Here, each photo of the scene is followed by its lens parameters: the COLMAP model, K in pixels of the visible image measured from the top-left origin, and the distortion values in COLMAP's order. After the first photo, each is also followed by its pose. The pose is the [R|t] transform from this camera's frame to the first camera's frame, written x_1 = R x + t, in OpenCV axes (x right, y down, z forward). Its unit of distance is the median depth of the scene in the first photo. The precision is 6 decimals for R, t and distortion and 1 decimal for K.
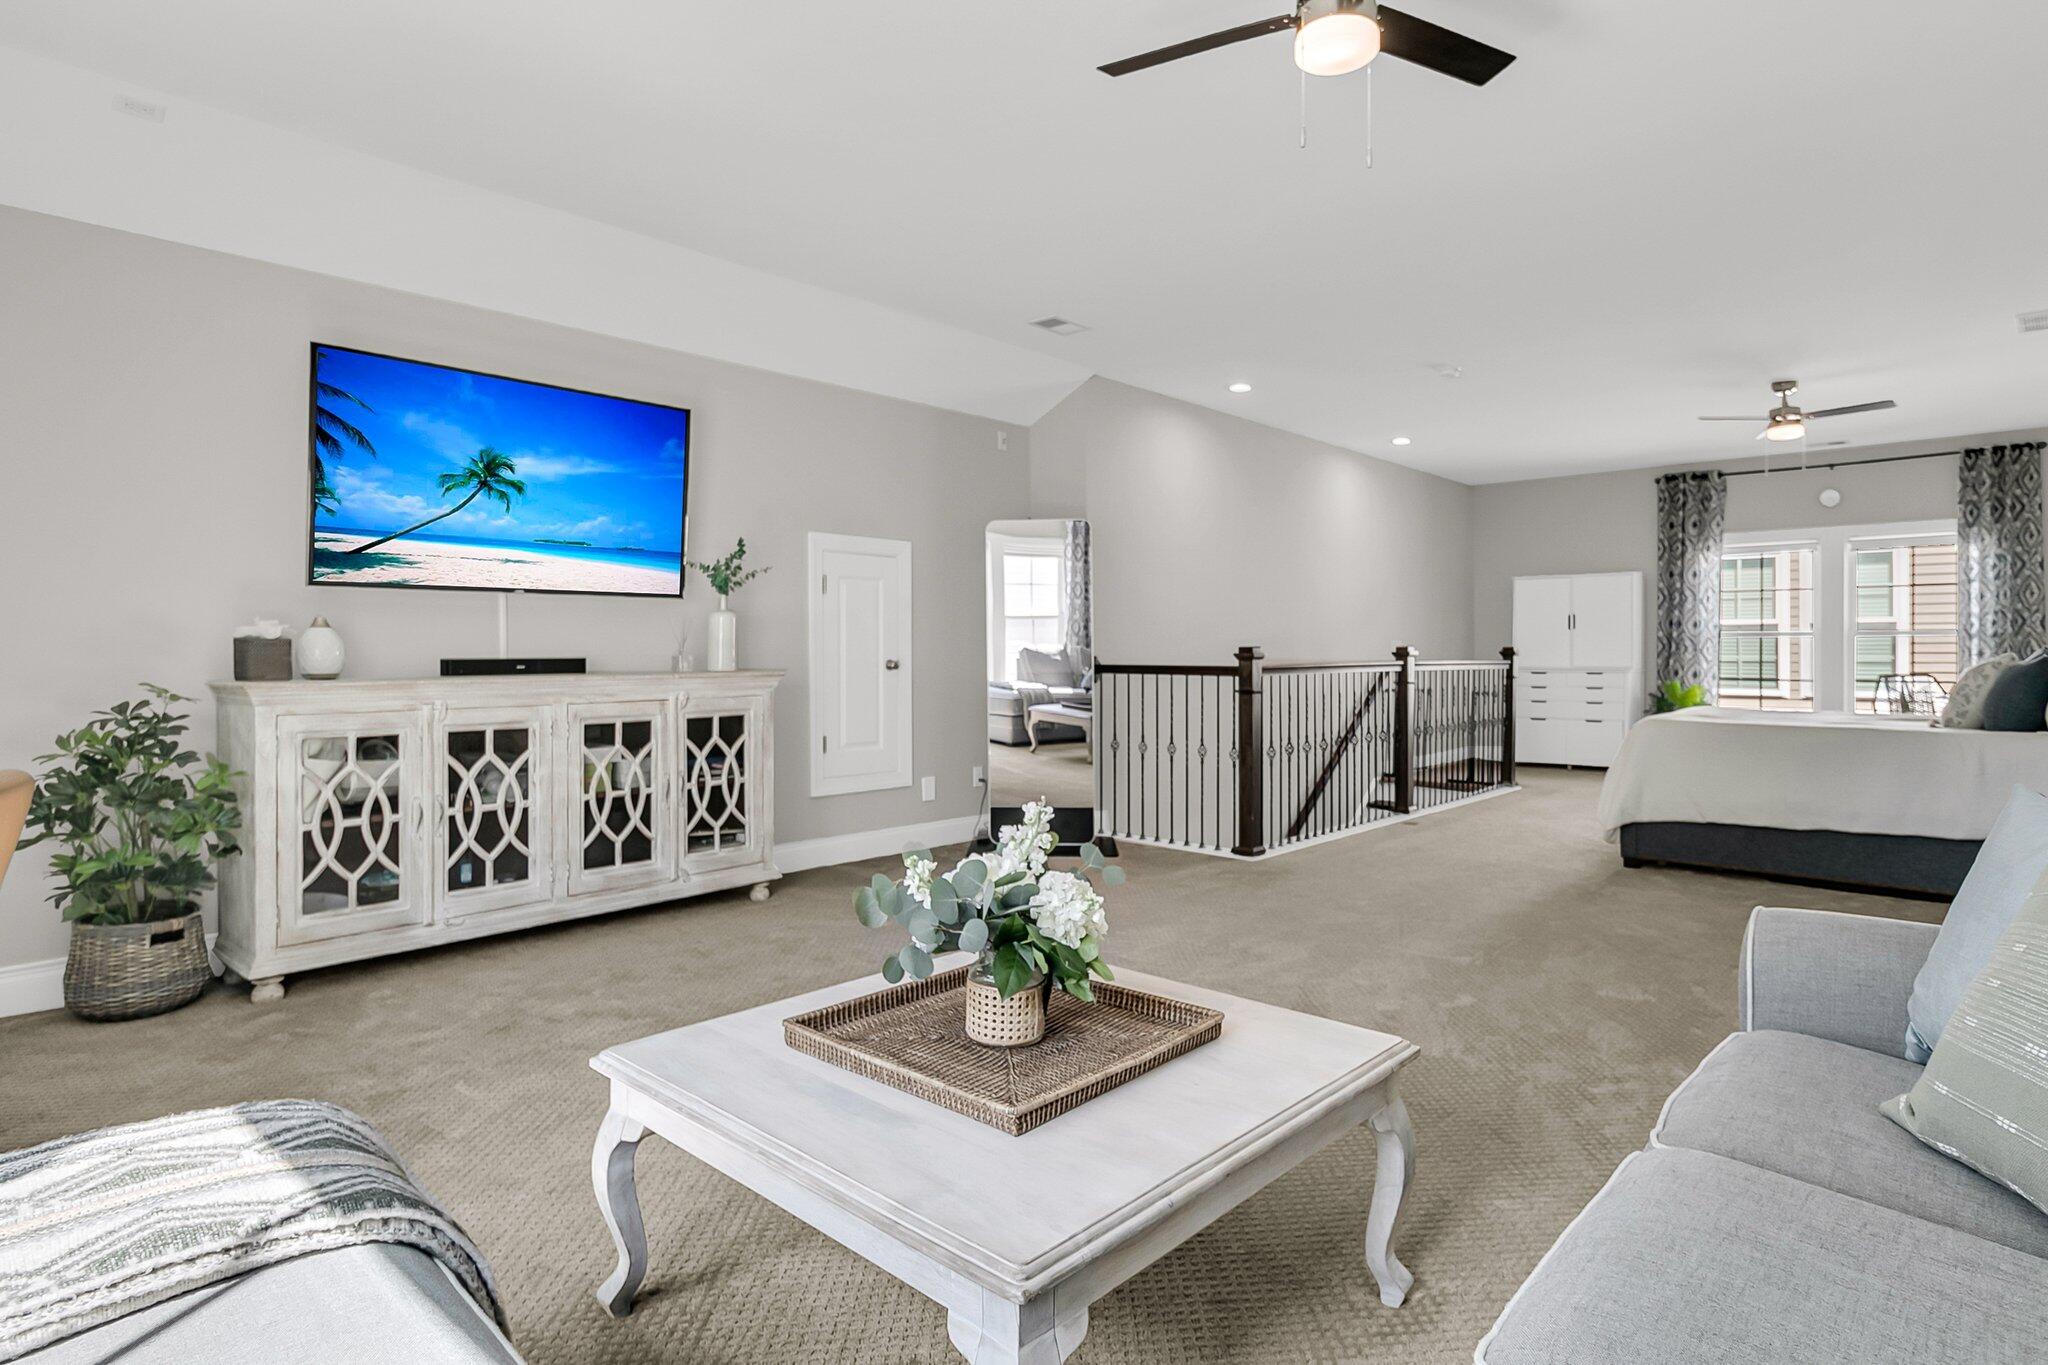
lens RADIAL K [[1102.4, 0, 1034.8], [0, 1102.4, 674.3], [0, 0, 1]] dist [-0.014801, 0.002379]
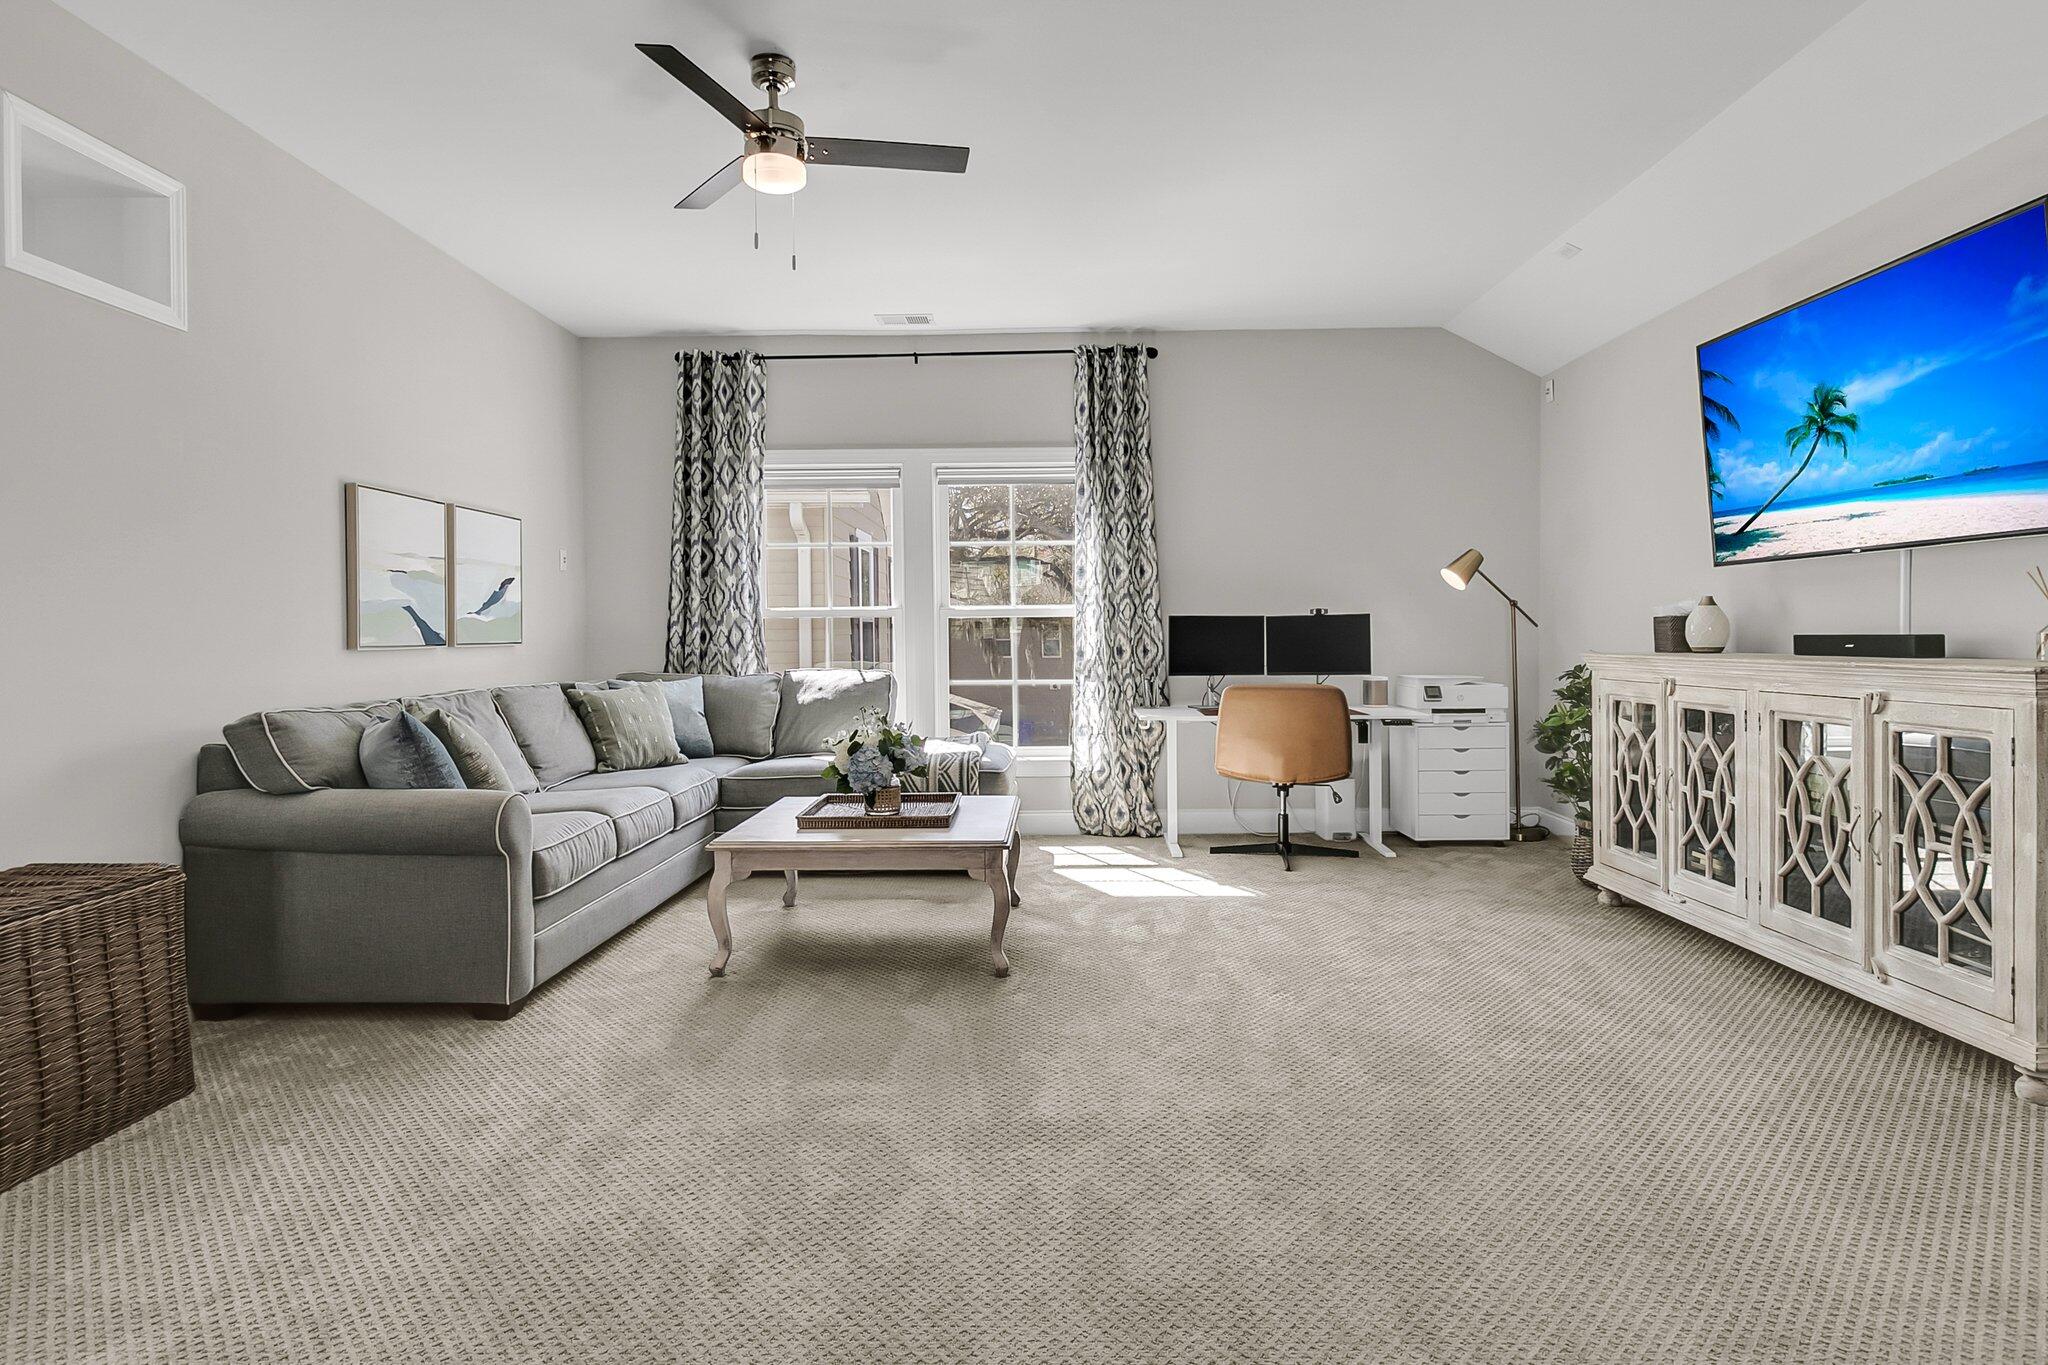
lens RADIAL K [[1102.4, 0, 1020.2], [0, 1102.4, 644.2], [0, 0, 1]] dist [-0.014801, 0.002379]
pose [[-0.751562, 0.025849, -0.659155, 0.515018], [0.009624, 0.999555, 0.028225, -0.036900], [0.659592, 0.014869, -0.751477, 1.206530]]
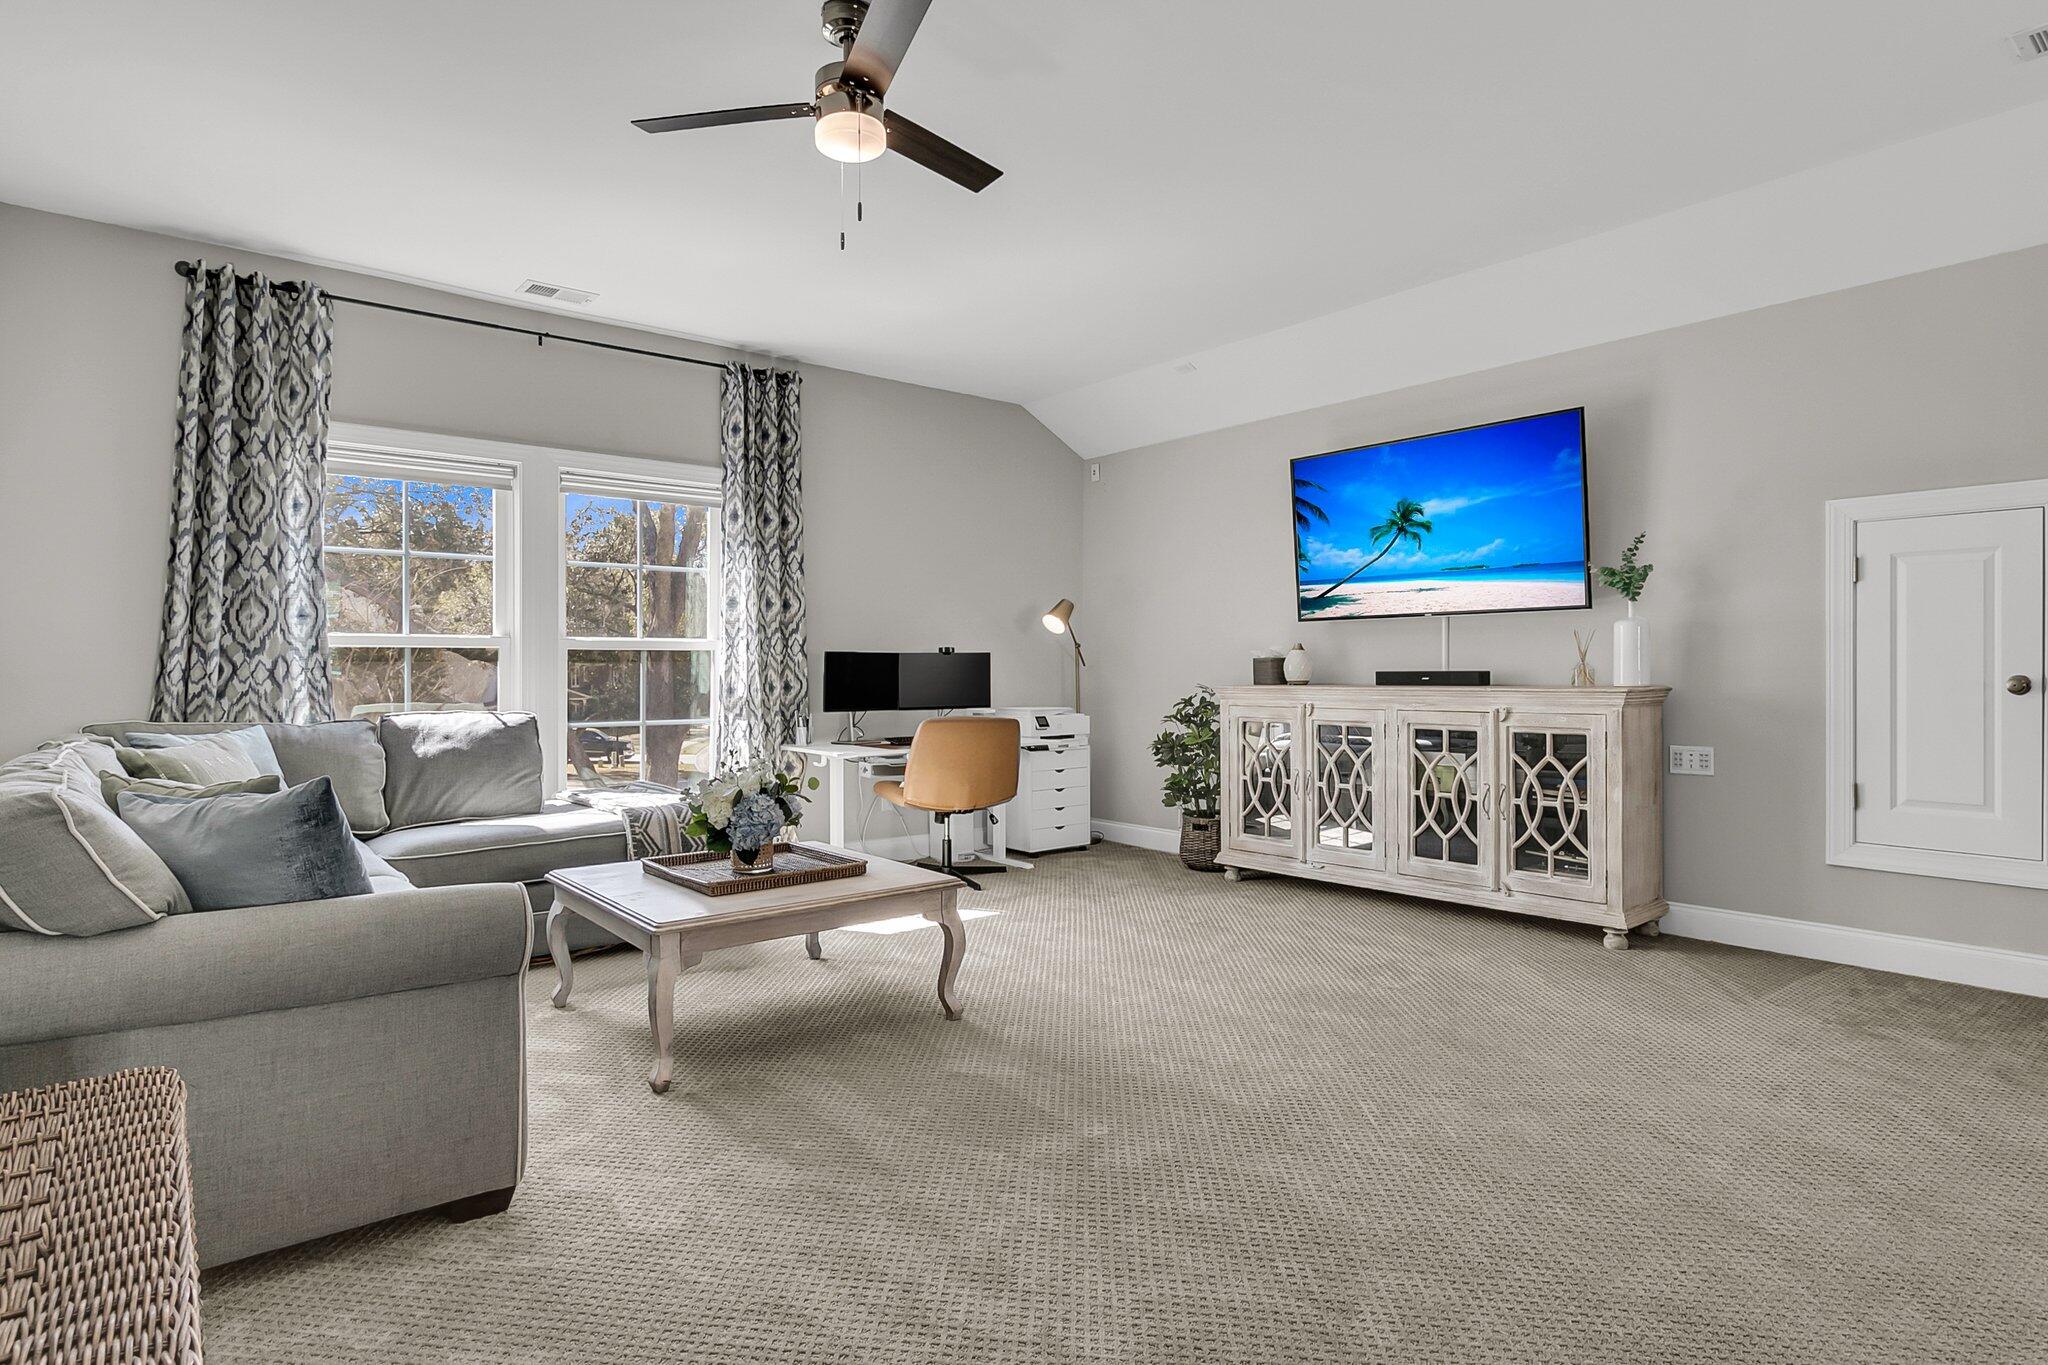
lens RADIAL K [[1102.4, 0, 1009.2], [0, 1102.4, 669.3], [0, 0, 1]] dist [-0.014801, 0.002379]
pose [[-0.139731, 0.012387, -0.990112, 0.773980], [-0.007102, 0.999883, 0.013511, -0.029797], [0.990164, 0.008920, -0.139627, 0.723929]]
